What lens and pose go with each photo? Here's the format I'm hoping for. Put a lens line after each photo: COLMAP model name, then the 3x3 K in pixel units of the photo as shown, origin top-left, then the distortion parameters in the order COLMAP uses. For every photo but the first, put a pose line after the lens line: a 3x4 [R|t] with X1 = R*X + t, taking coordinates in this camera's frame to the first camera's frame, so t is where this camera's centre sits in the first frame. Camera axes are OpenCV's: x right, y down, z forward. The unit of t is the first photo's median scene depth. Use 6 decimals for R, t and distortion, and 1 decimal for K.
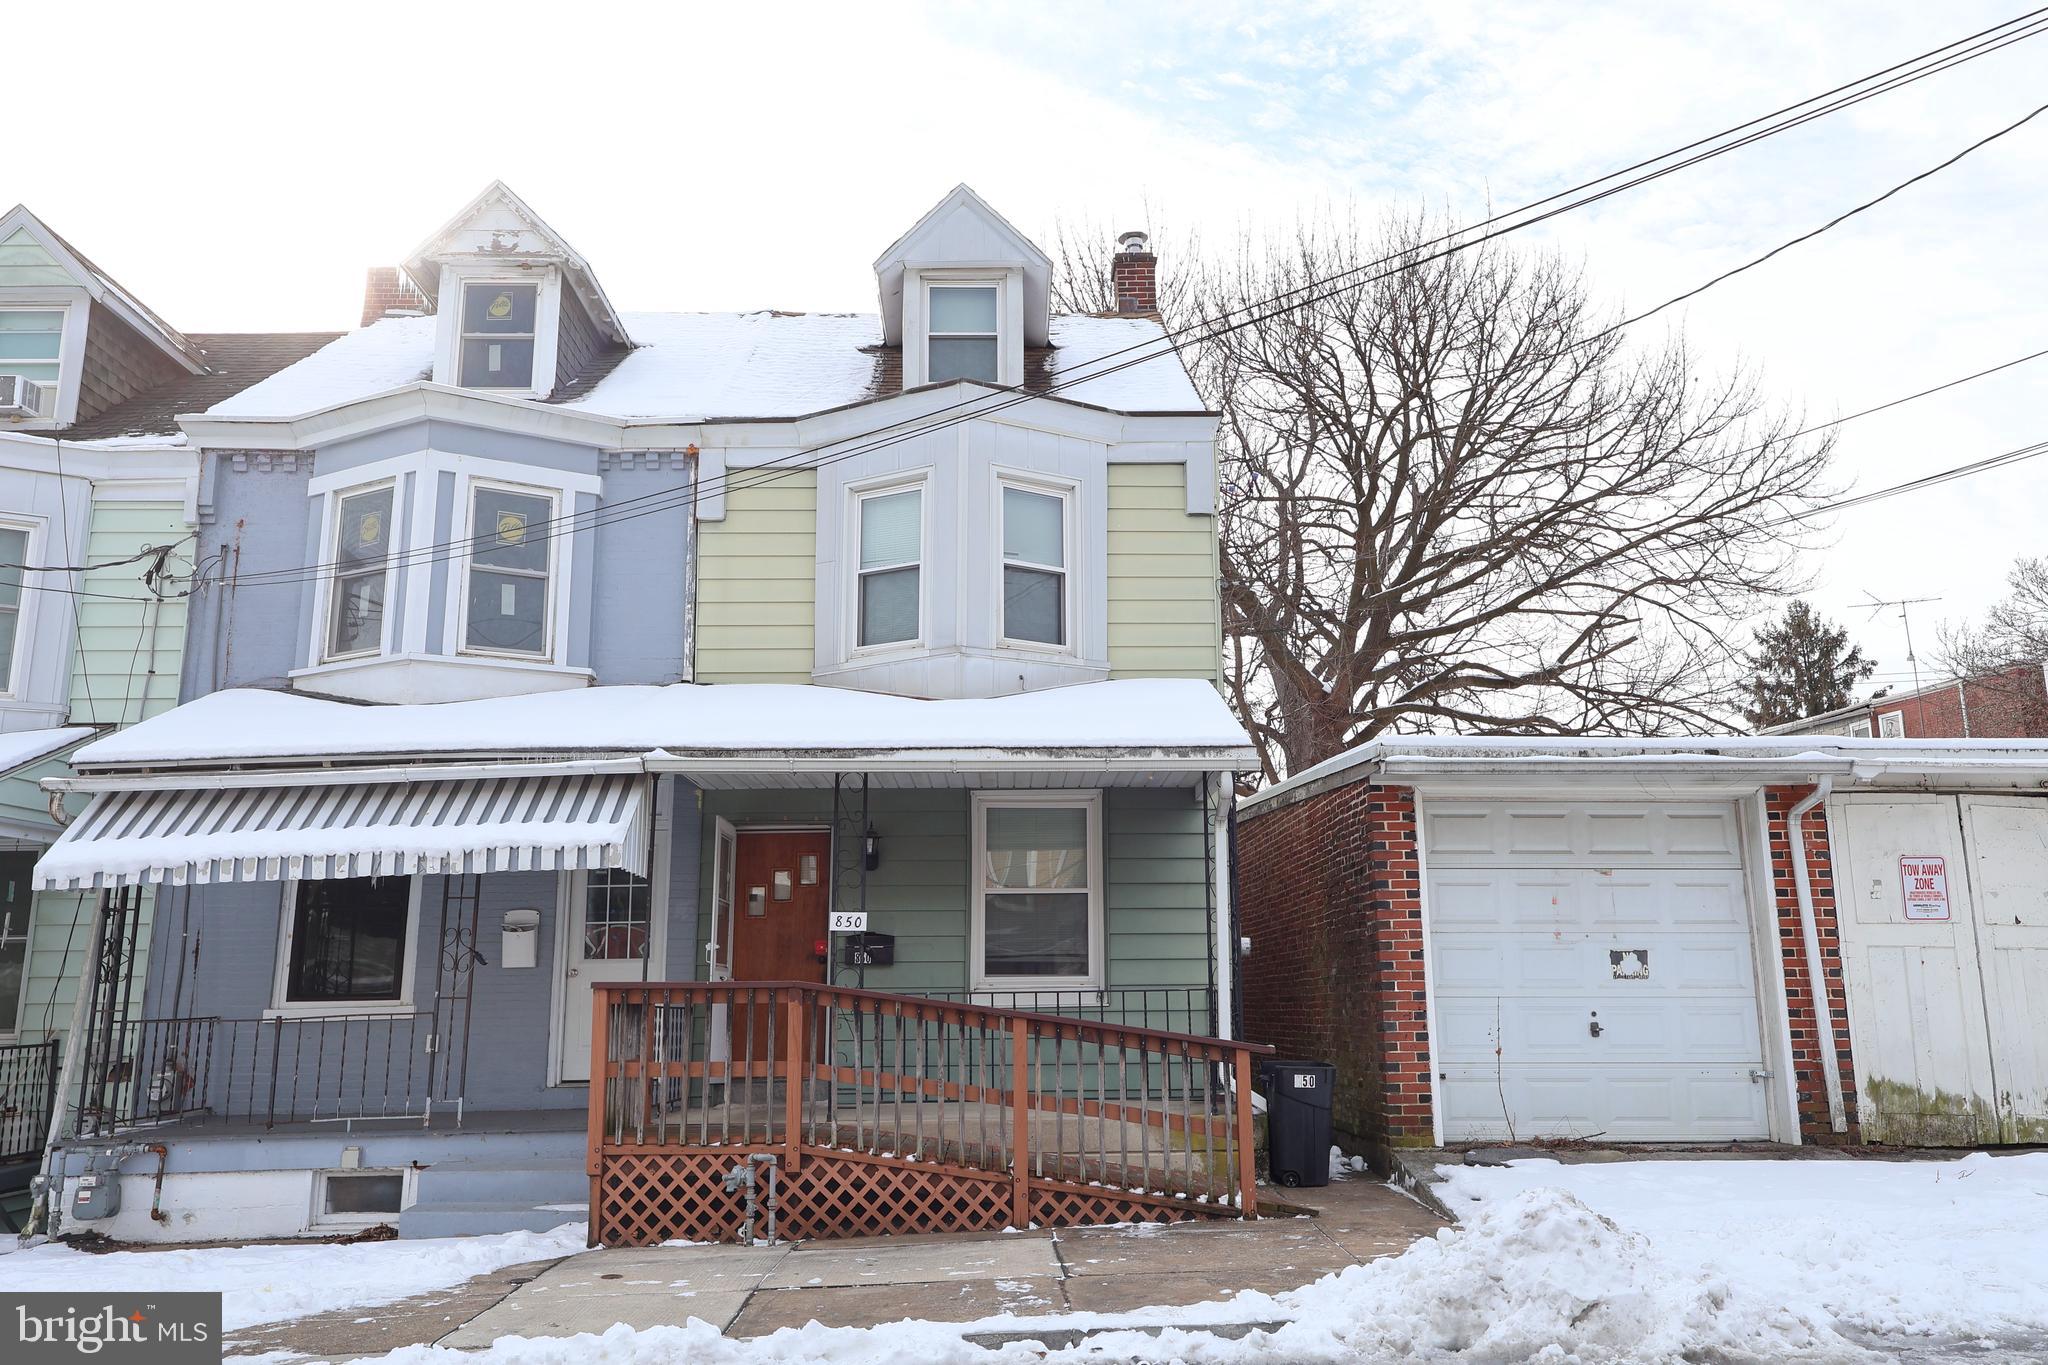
lens RADIAL K [[1565.7, 0, 1022.7], [0, 1565.7, 678.7], [0, 0, 1]] dist [-0.010453, -0.000654]
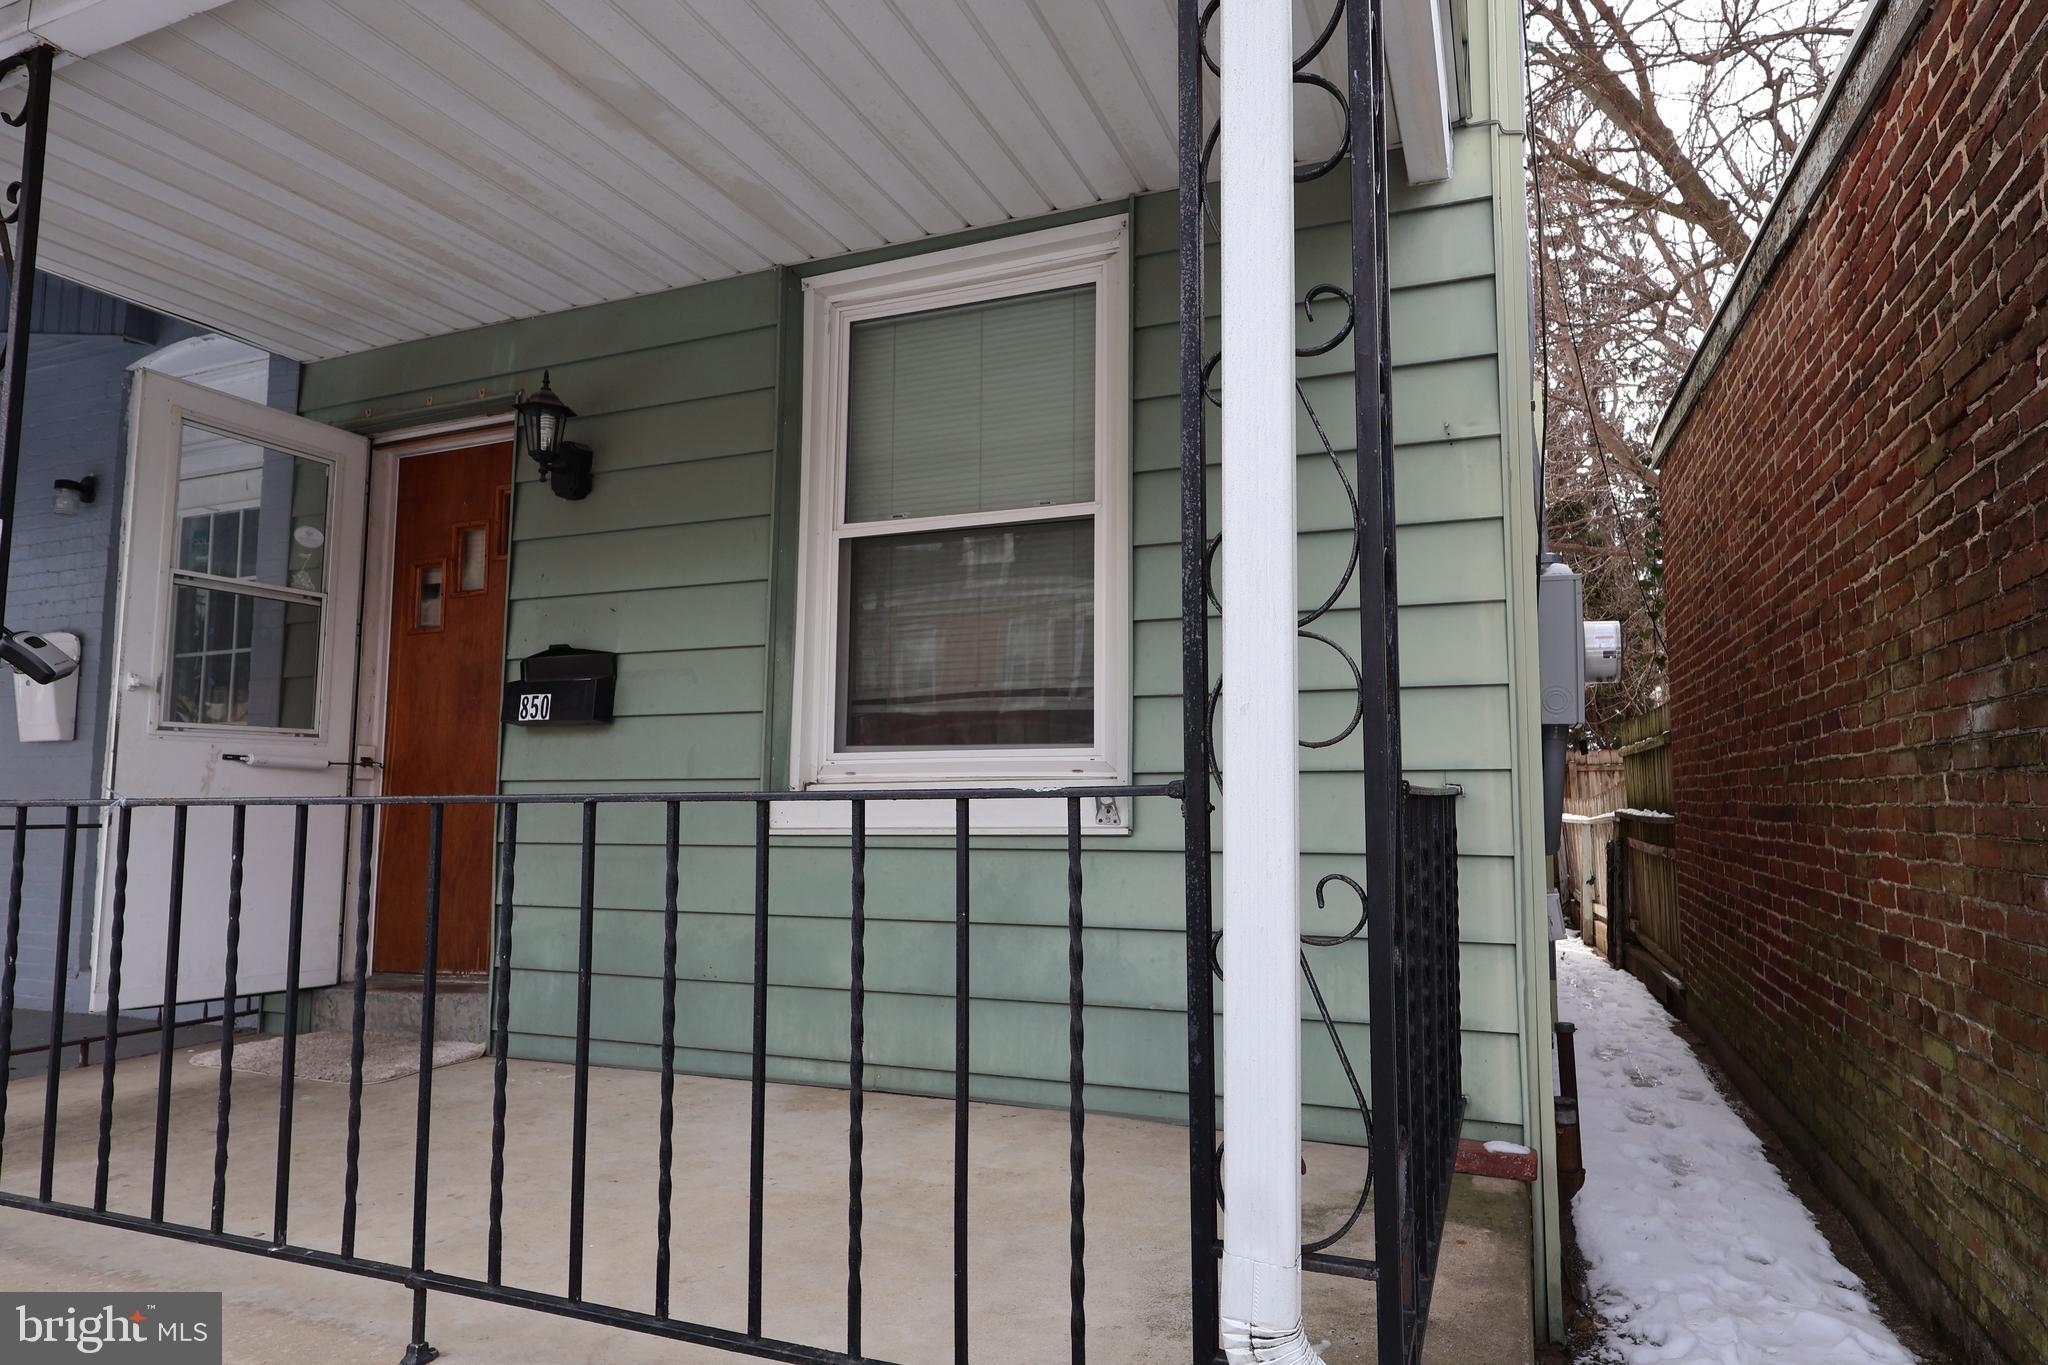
lens RADIAL K [[1174.5, 0, 1029.9], [0, 1174.5, 692.3], [0, 0, 1]] dist [0.003189, 0.000812]
pose [[0.915610, -0.028843, -0.401032, 0.133219], [0.076492, 0.991703, 0.103316, 0.148852], [0.394725, -0.125273, 0.910219, 0.754350]]
